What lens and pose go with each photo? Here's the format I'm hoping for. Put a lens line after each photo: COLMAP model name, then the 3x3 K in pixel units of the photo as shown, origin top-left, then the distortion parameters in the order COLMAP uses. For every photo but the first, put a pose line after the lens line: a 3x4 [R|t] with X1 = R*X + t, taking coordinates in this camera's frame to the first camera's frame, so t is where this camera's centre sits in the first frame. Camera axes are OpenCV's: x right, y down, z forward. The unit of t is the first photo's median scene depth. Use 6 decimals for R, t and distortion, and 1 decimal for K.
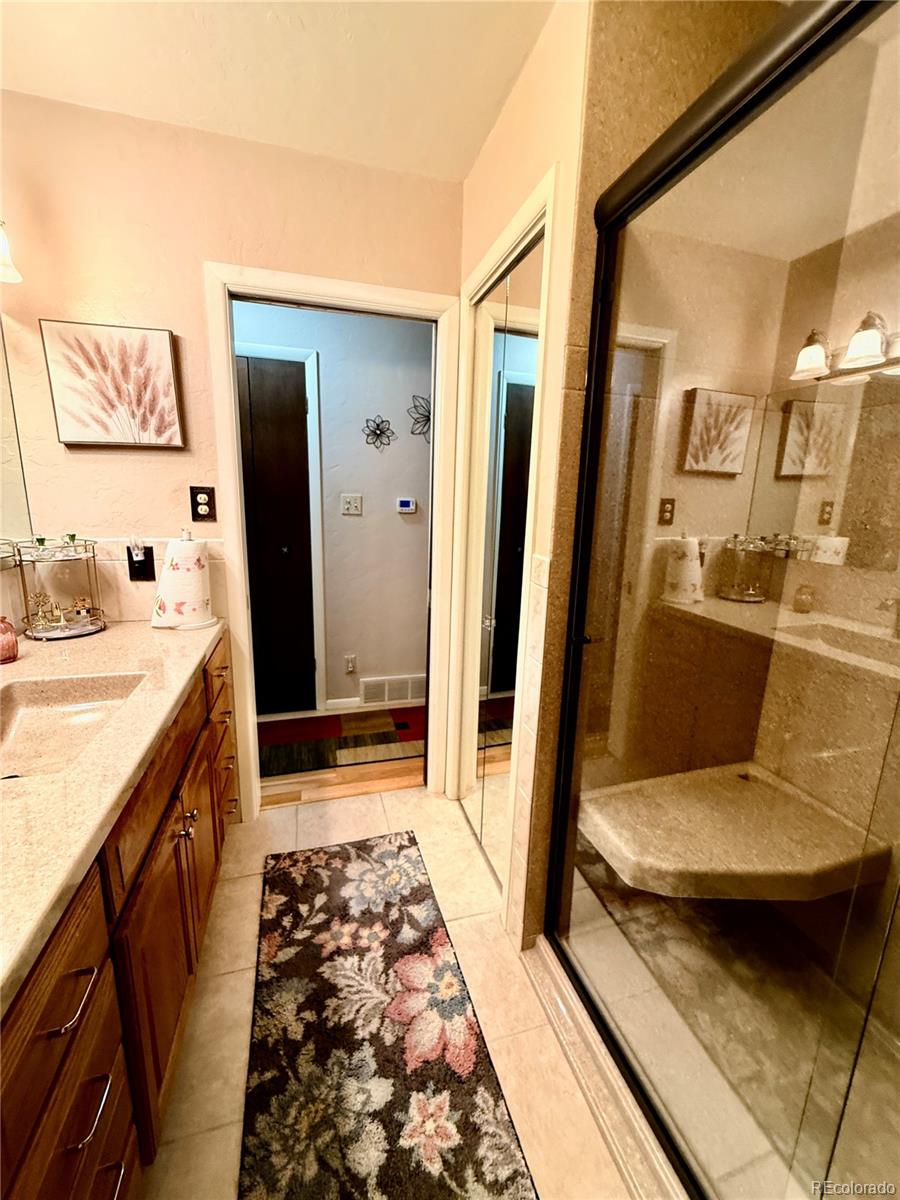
lens RADIAL K [[481.6, 0, 450.0], [0, 481.6, 600.0], [0, 0, 1]] dist [0.001917, 0.000096]
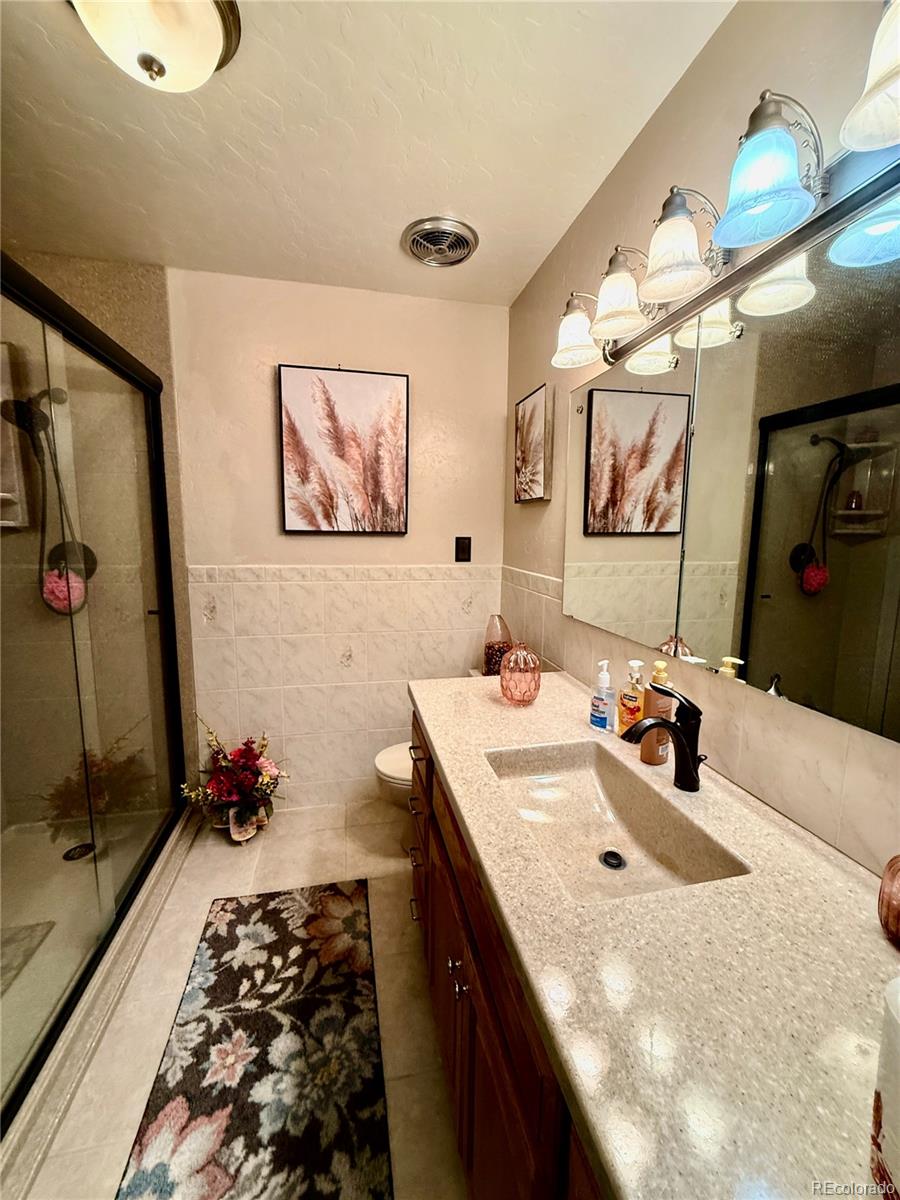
lens RADIAL K [[481.6, 0, 450.0], [0, 481.6, 600.0], [0, 0, 1]] dist [0.001917, 0.000096]
pose [[-0.996696, -0.045369, 0.067364, -0.580852], [-0.019576, 0.939175, 0.342881, -0.387707], [-0.078823, 0.340430, -0.936960, 1.596640]]
